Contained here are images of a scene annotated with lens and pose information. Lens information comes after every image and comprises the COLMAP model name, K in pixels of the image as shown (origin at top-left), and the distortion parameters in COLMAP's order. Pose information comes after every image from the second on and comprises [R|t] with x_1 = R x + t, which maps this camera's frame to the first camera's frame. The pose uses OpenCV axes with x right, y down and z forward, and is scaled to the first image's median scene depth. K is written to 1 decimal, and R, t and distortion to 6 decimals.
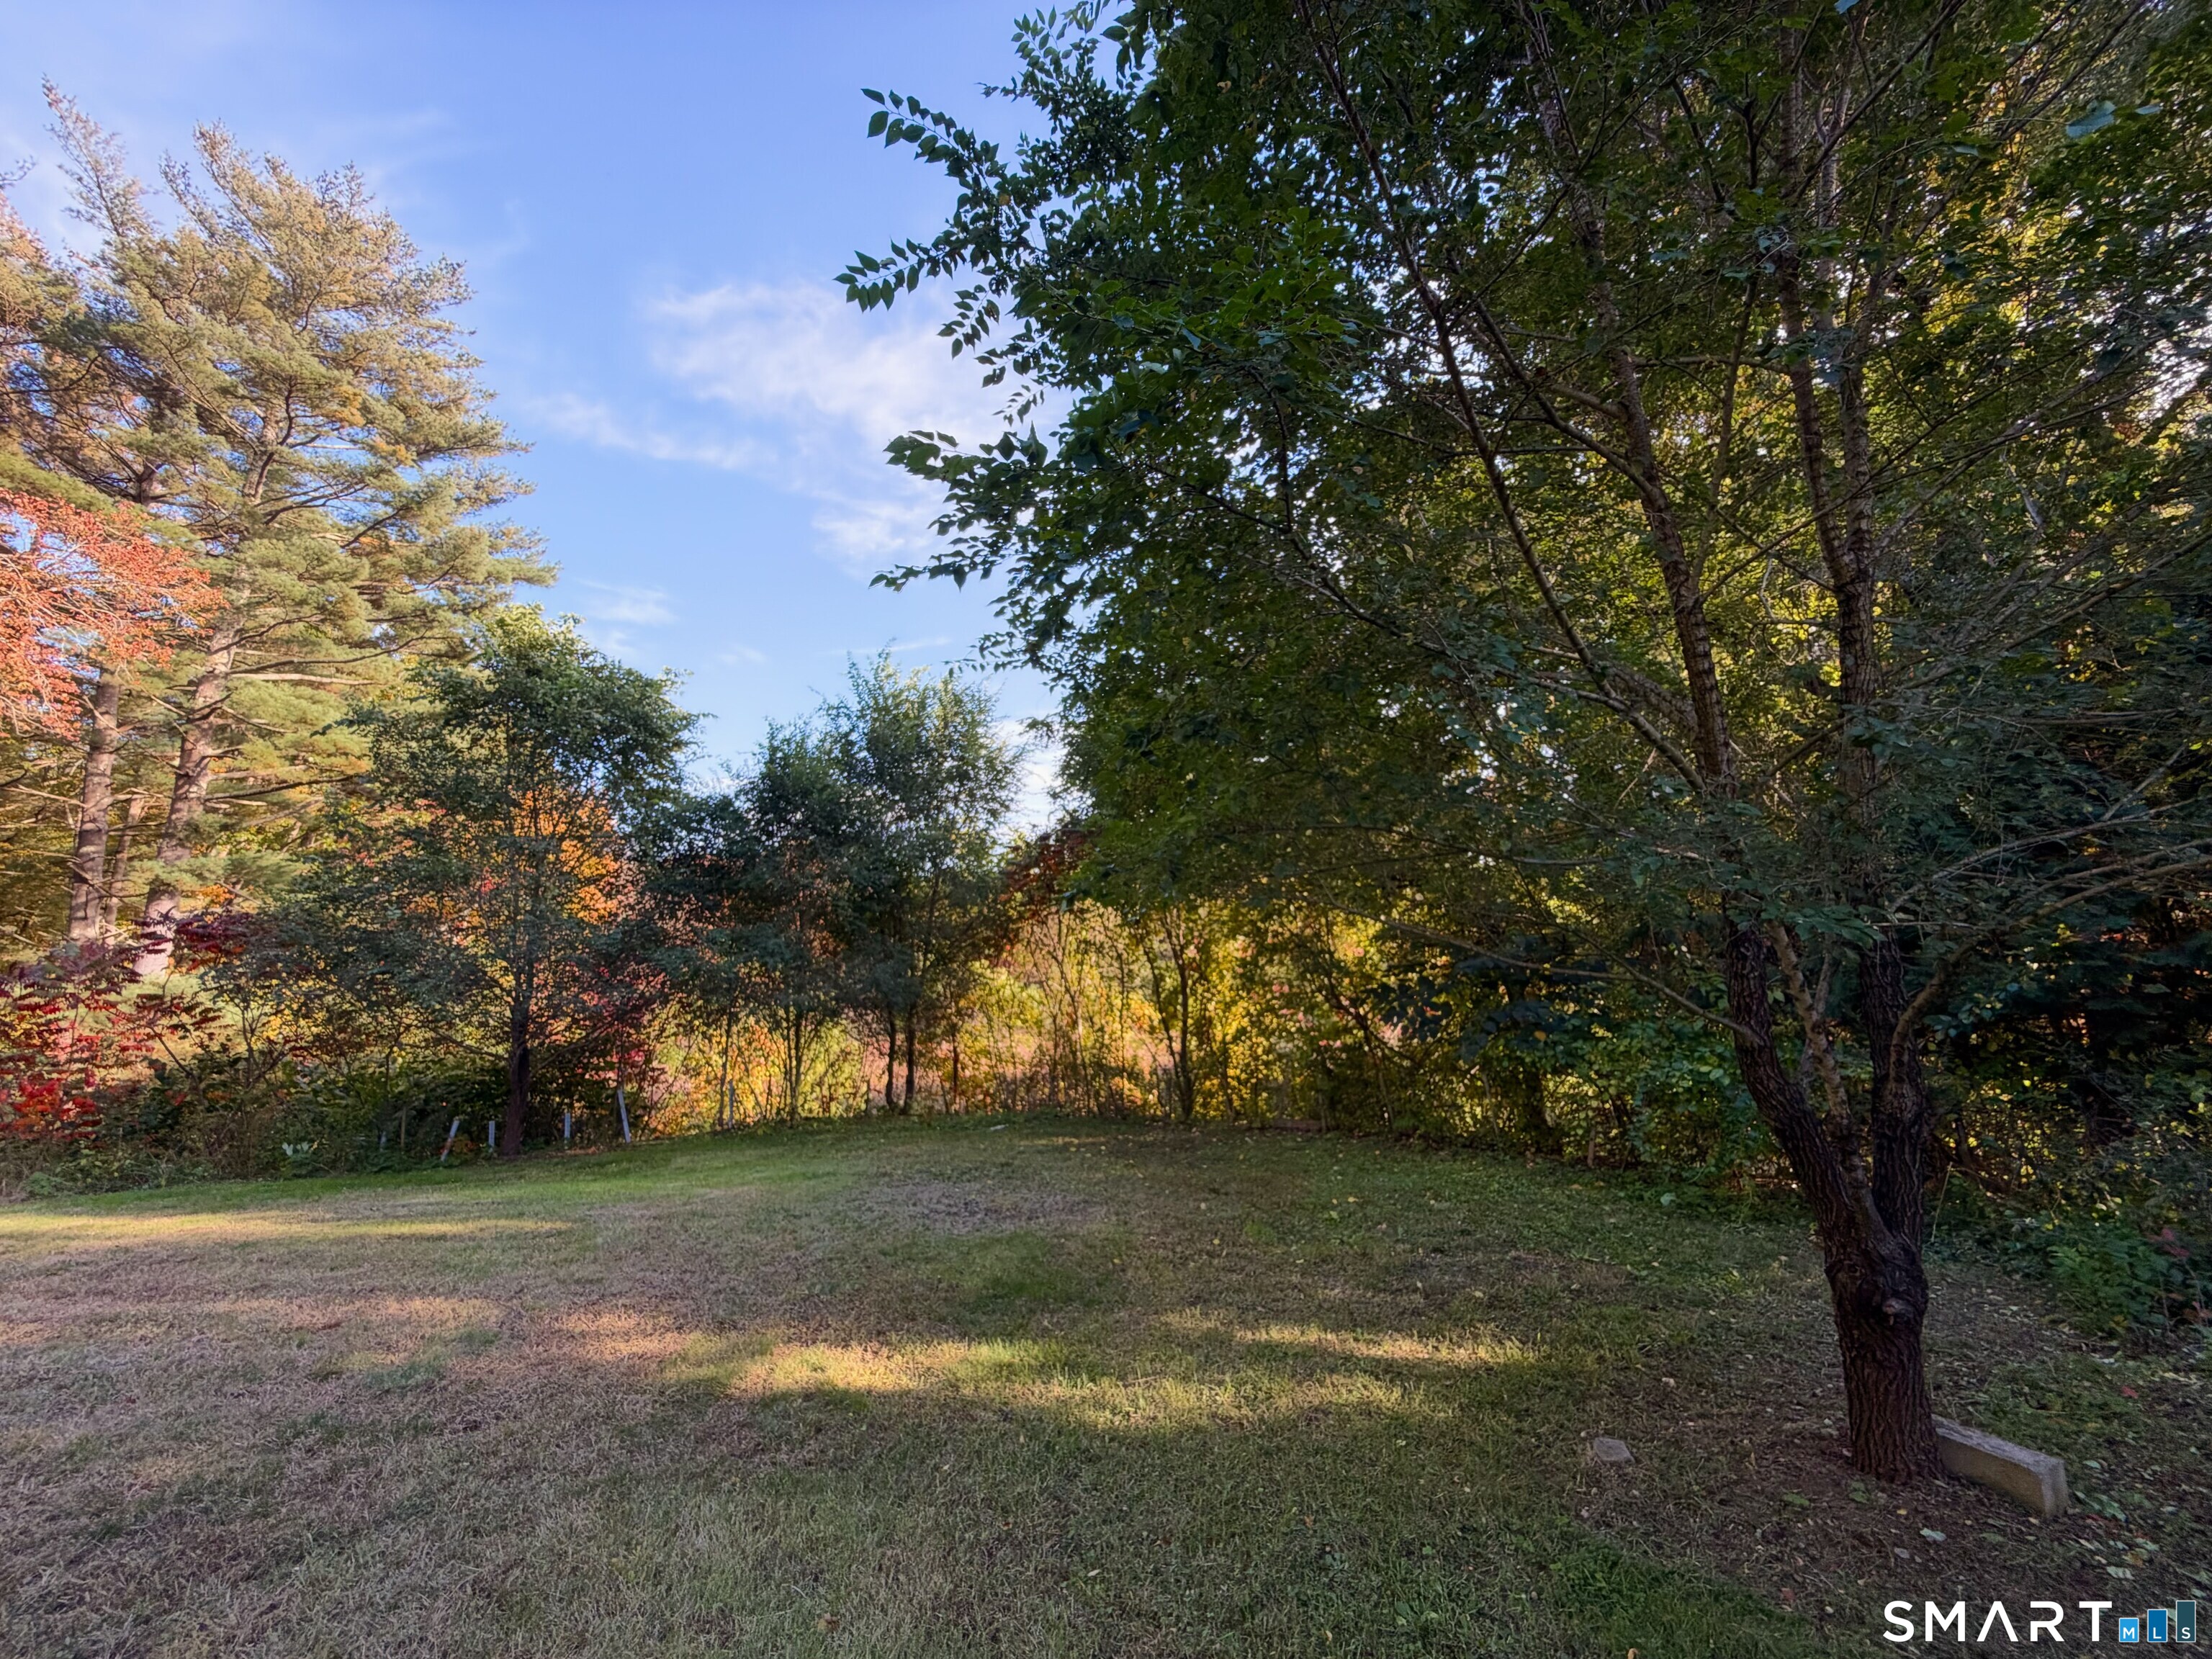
lens RADIAL K [[885.8, 0, 1107.1], [0, 885.8, 831.7], [0, 0, 1]] dist [-0.000863, -0.000141]
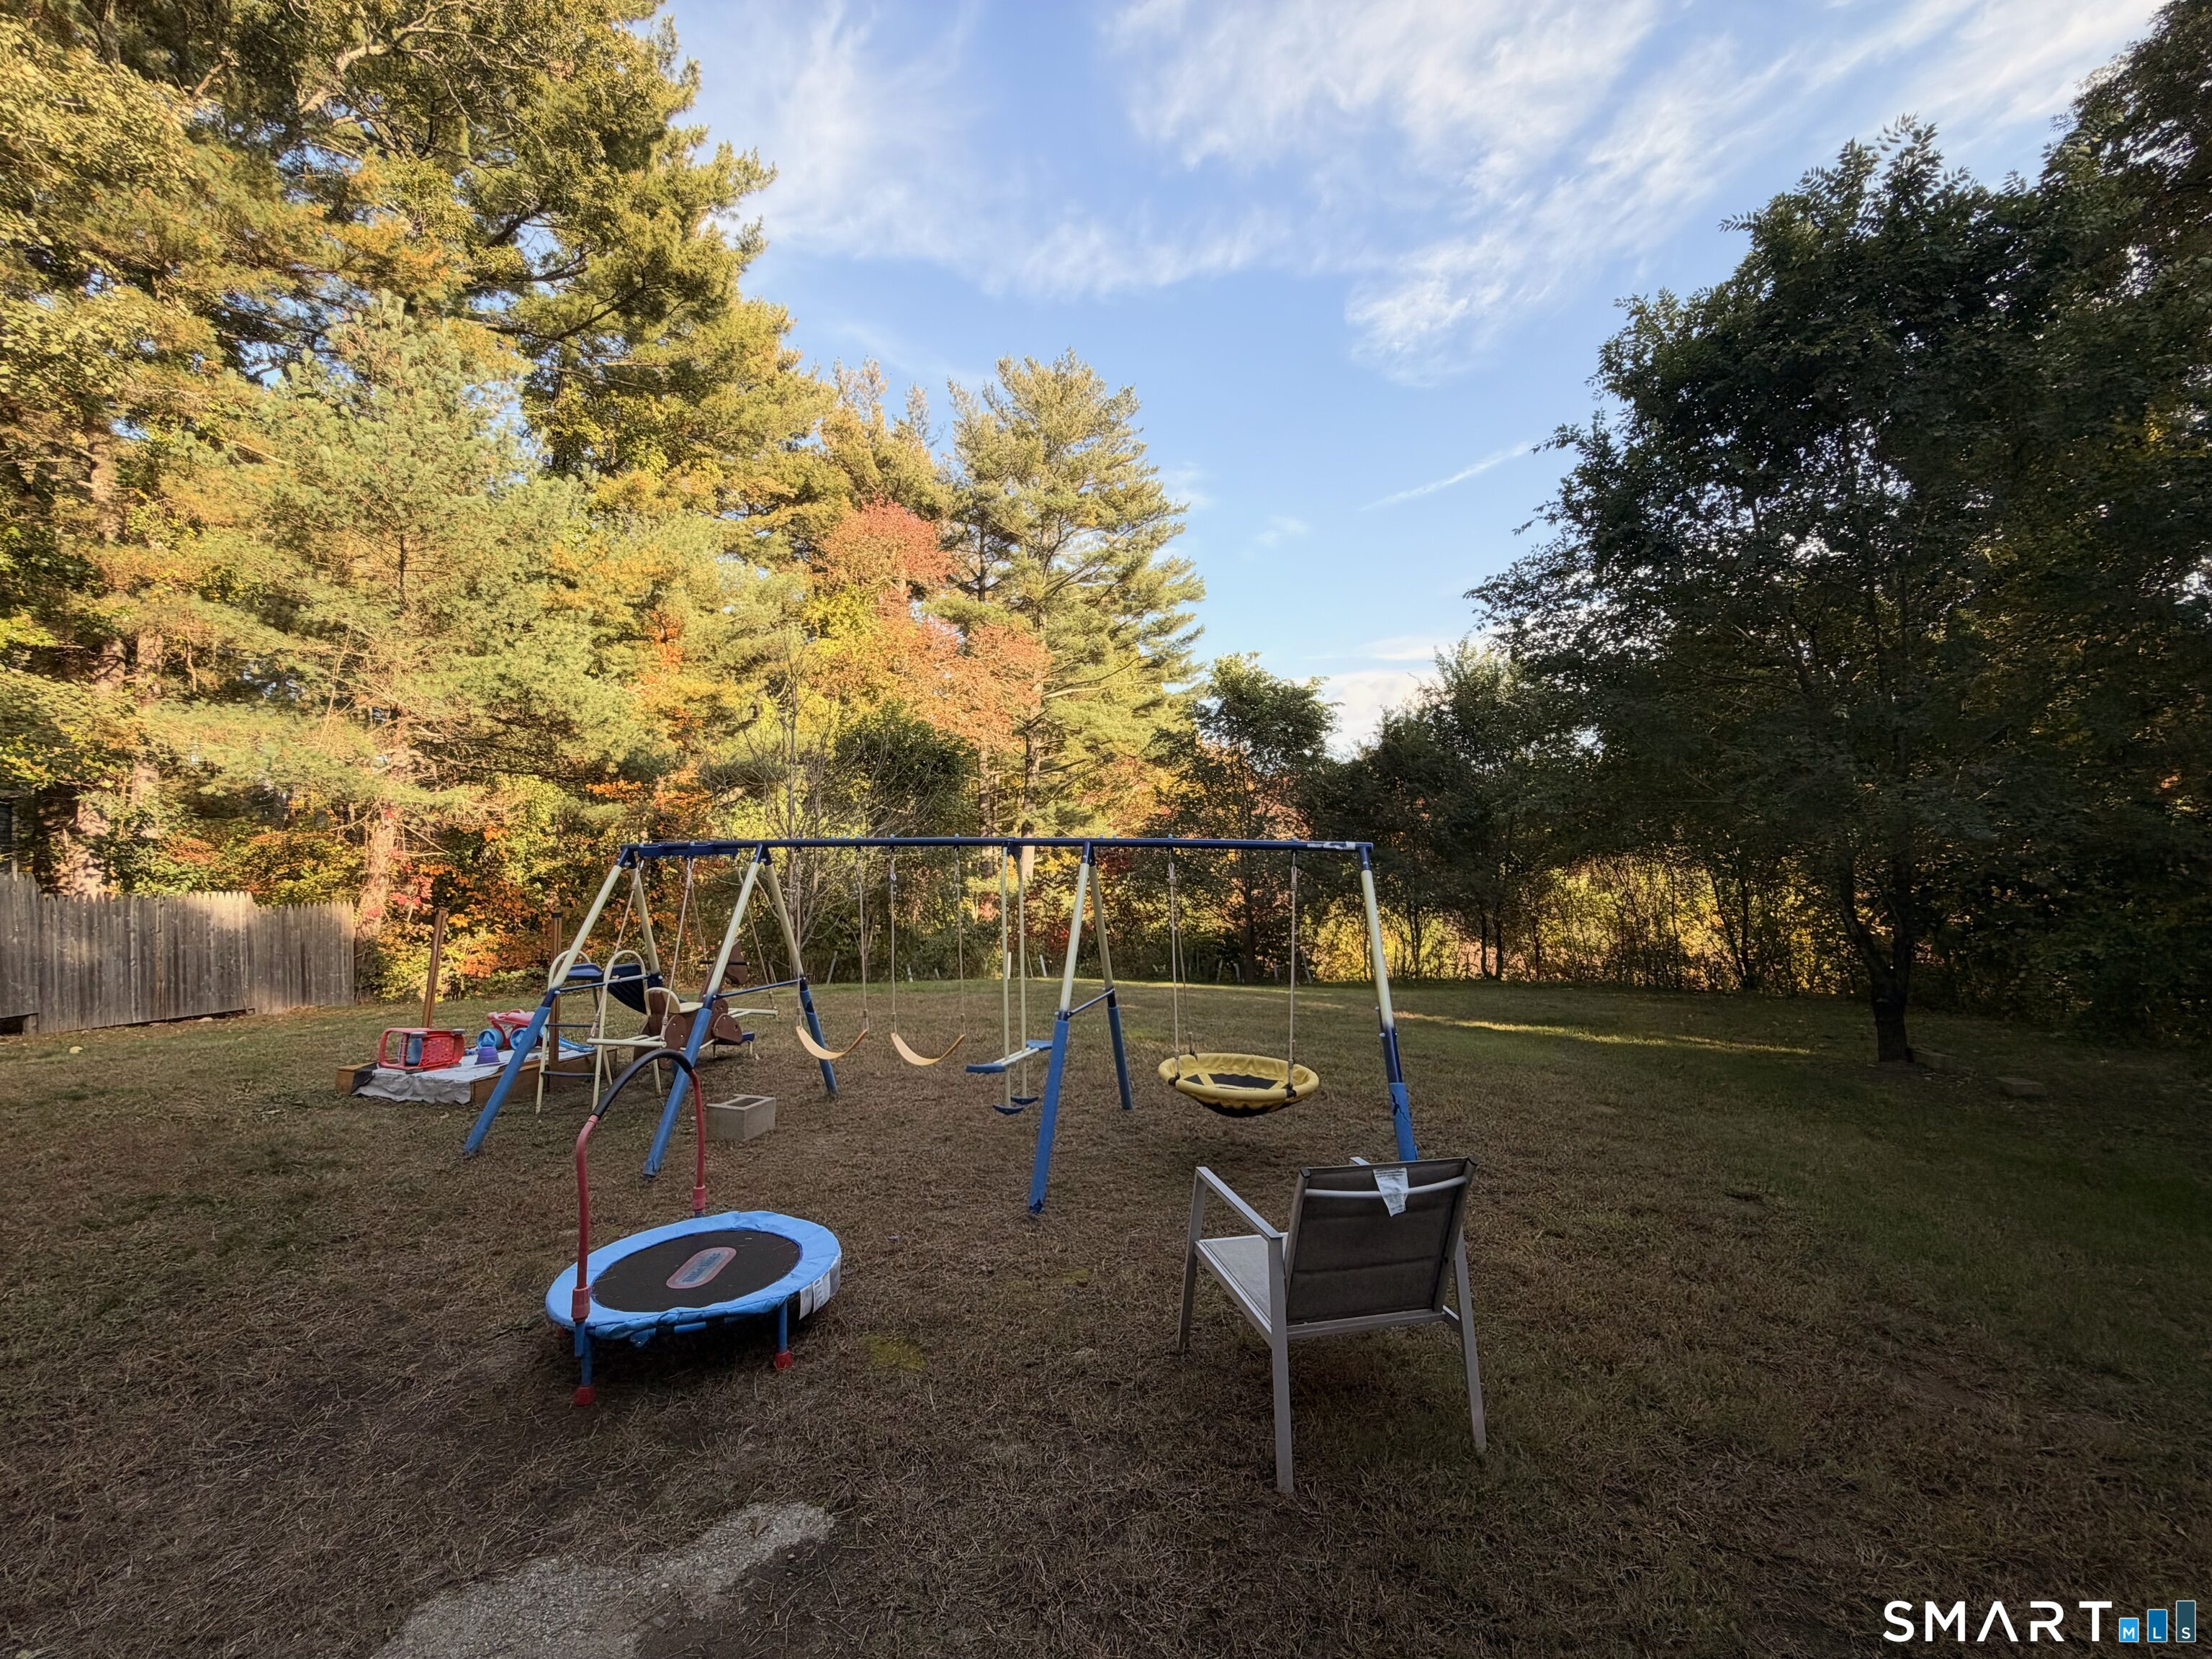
lens RADIAL K [[885.8, 0, 1107.1], [0, 885.8, 831.7], [0, 0, 1]] dist [-0.000863, -0.000141]
pose [[0.810922, -0.025425, -0.584602, 0.079824], [0.090161, 0.992554, 0.081899, -0.069178], [0.578167, -0.119122, 0.807176, -0.385461]]
